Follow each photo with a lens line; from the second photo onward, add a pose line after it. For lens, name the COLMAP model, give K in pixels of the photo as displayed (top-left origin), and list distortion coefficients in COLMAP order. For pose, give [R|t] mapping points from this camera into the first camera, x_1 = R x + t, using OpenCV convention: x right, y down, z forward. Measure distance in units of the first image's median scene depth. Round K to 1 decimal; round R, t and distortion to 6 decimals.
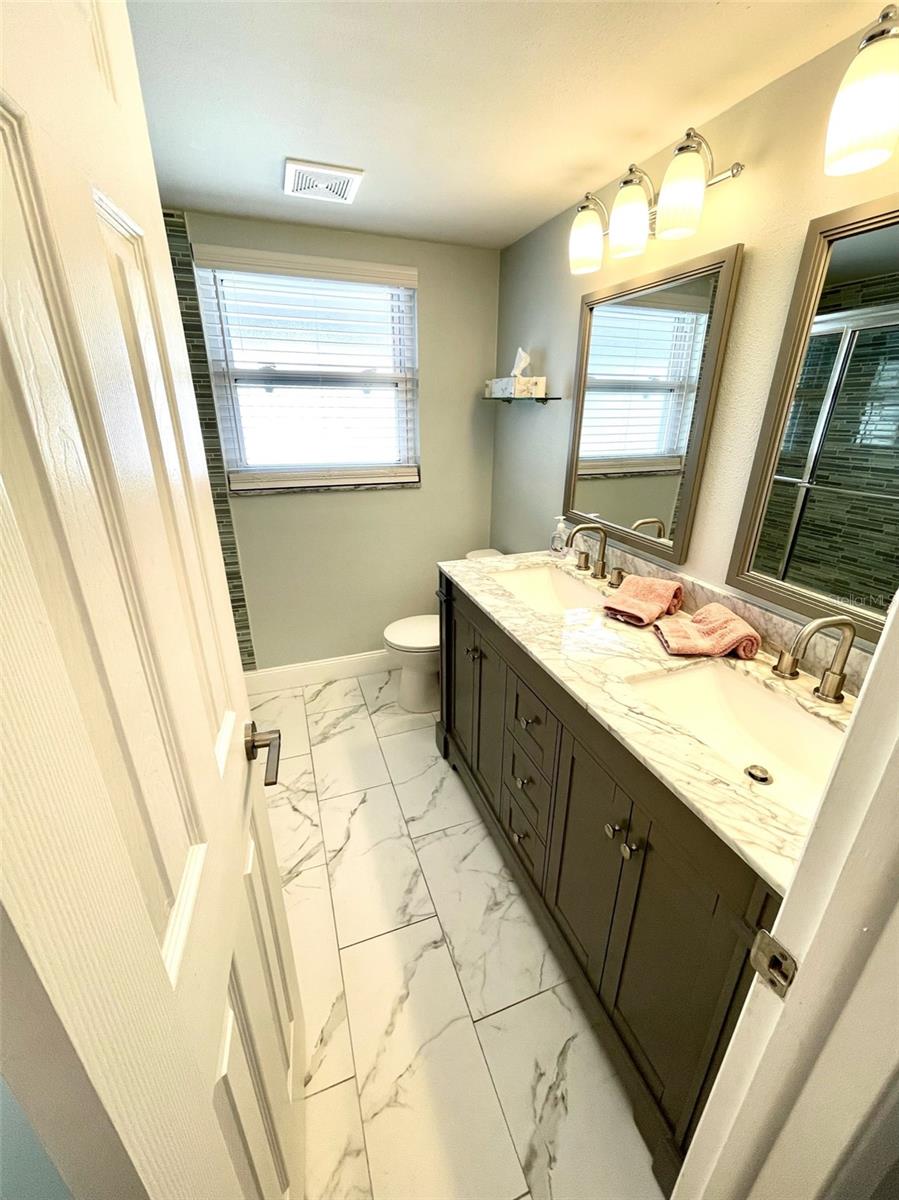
lens RADIAL K [[489.5, 0, 457.7], [0, 489.5, 599.9], [0, 0, 1]] dist [-0.003433, 0.001683]
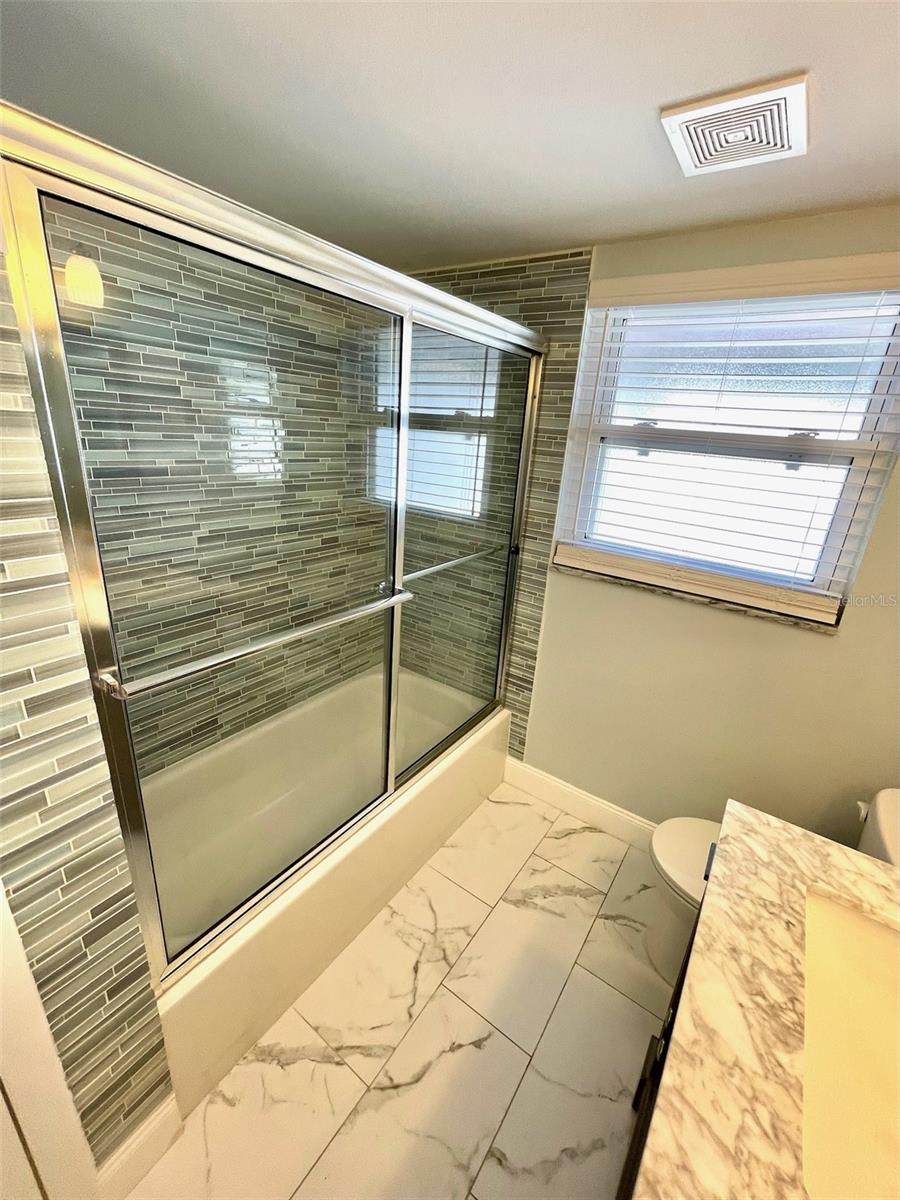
lens RADIAL K [[489.5, 0, 452.7], [0, 489.5, 598.6], [0, 0, 1]] dist [-0.003433, 0.001683]
pose [[0.570275, 0.300703, -0.764437, 0.102127], [-0.367594, 0.925632, 0.089884, -0.177954], [0.734616, 0.229744, 0.638402, 0.344949]]
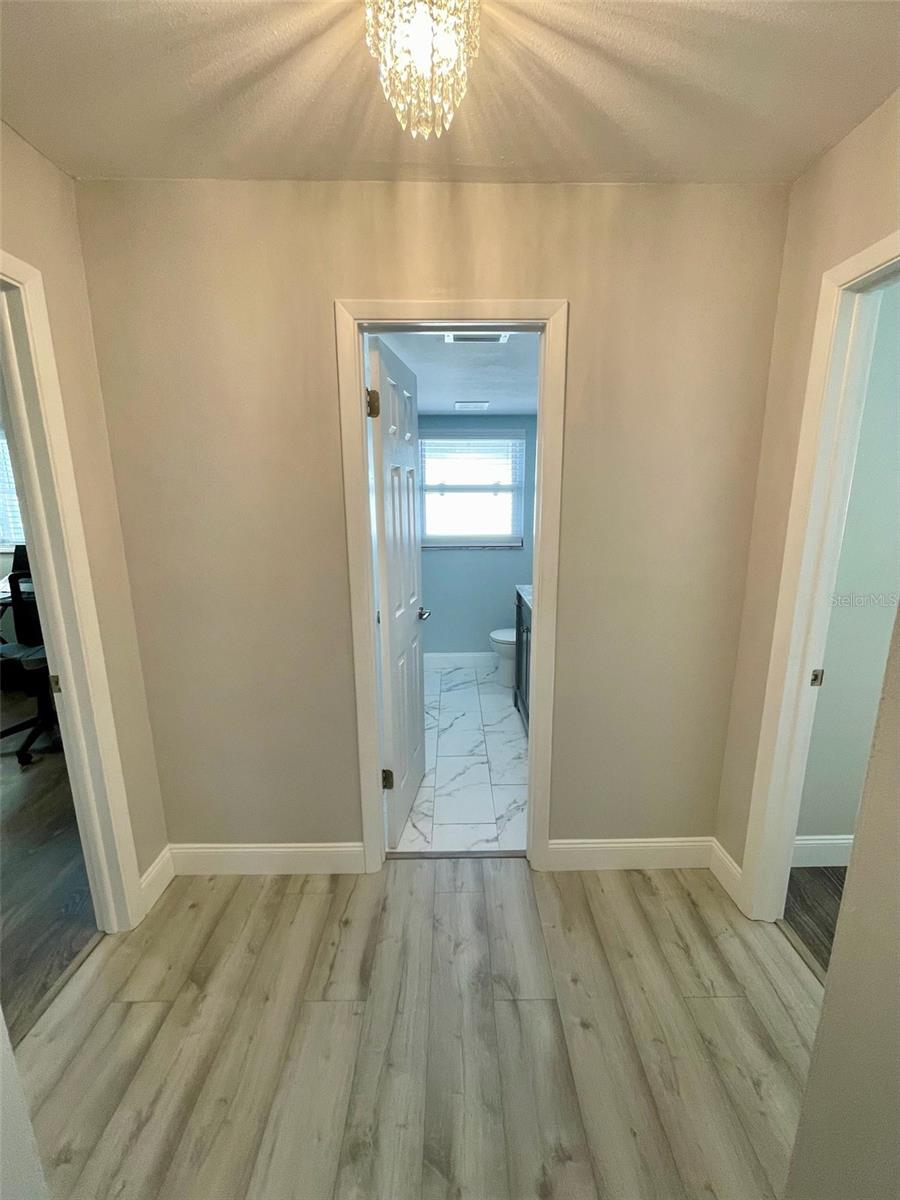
lens RADIAL K [[489.5, 0, 455.7], [0, 489.5, 599.8], [0, 0, 1]] dist [-0.003433, 0.001683]
pose [[0.940940, 0.050737, -0.334750, 0.305658], [-0.106778, 0.982720, -0.151192, 0.234166], [0.321294, 0.178006, 0.930099, -0.632593]]
